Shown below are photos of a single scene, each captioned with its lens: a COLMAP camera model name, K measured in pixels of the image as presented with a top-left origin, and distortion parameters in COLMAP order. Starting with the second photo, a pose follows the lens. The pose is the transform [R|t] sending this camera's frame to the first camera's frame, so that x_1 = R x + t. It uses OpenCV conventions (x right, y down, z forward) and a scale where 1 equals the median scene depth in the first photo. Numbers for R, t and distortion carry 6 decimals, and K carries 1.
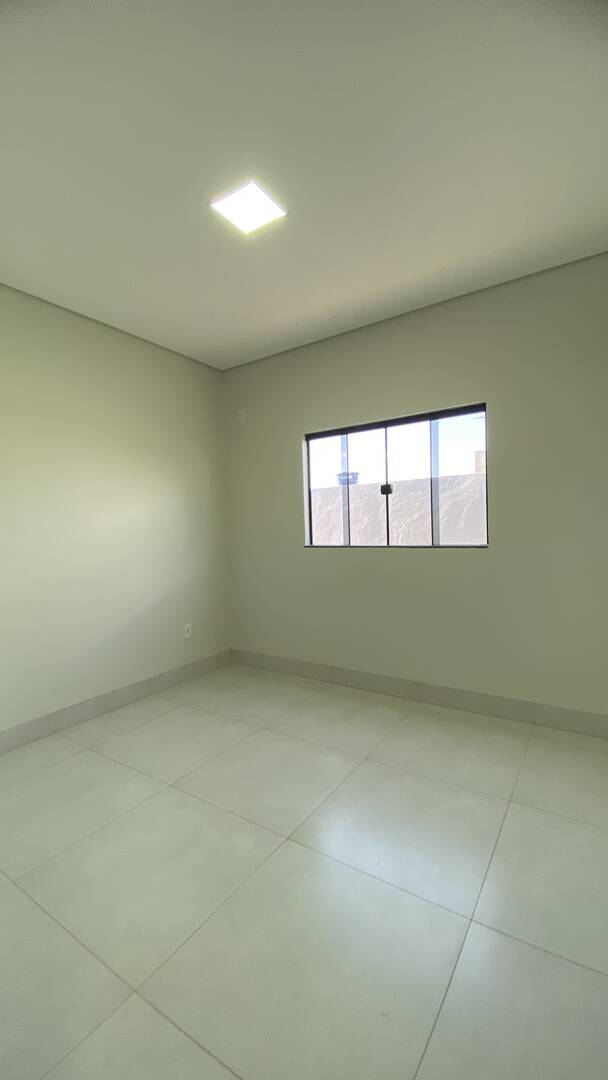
lens RADIAL K [[447.5, 0, 309.6], [0, 447.5, 544.2], [0, 0, 1]] dist [-0.012343, -0.002272]
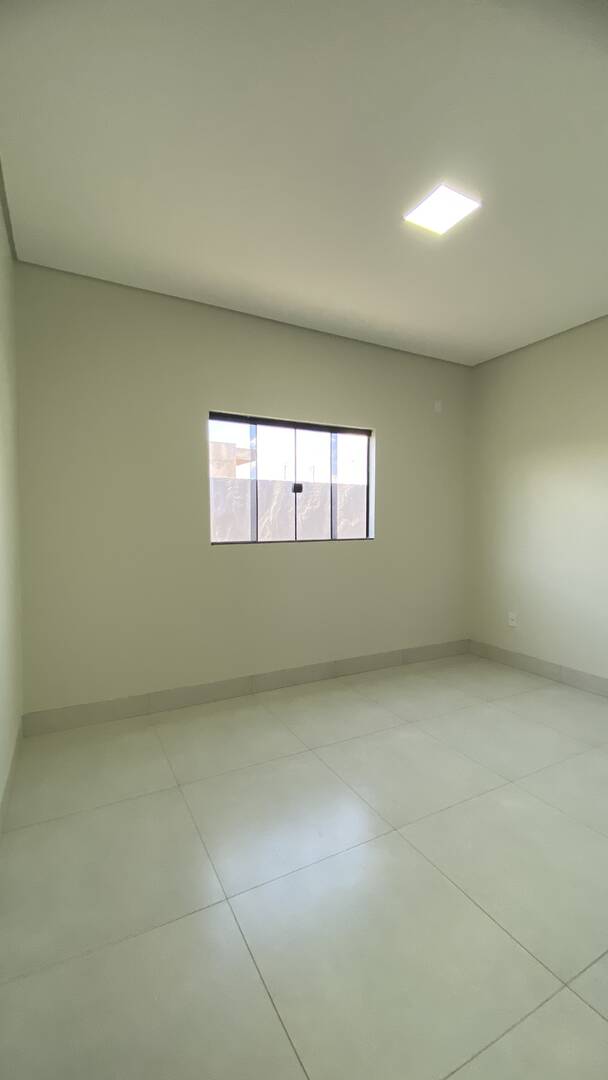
lens RADIAL K [[447.5, 0, 305.2], [0, 447.5, 534.4], [0, 0, 1]] dist [-0.012343, -0.002272]
pose [[0.470703, 0.005952, 0.882272, -0.744139], [0.015183, 0.999775, -0.014844, 0.003945], [-0.882161, 0.020382, 0.470507, 0.487915]]
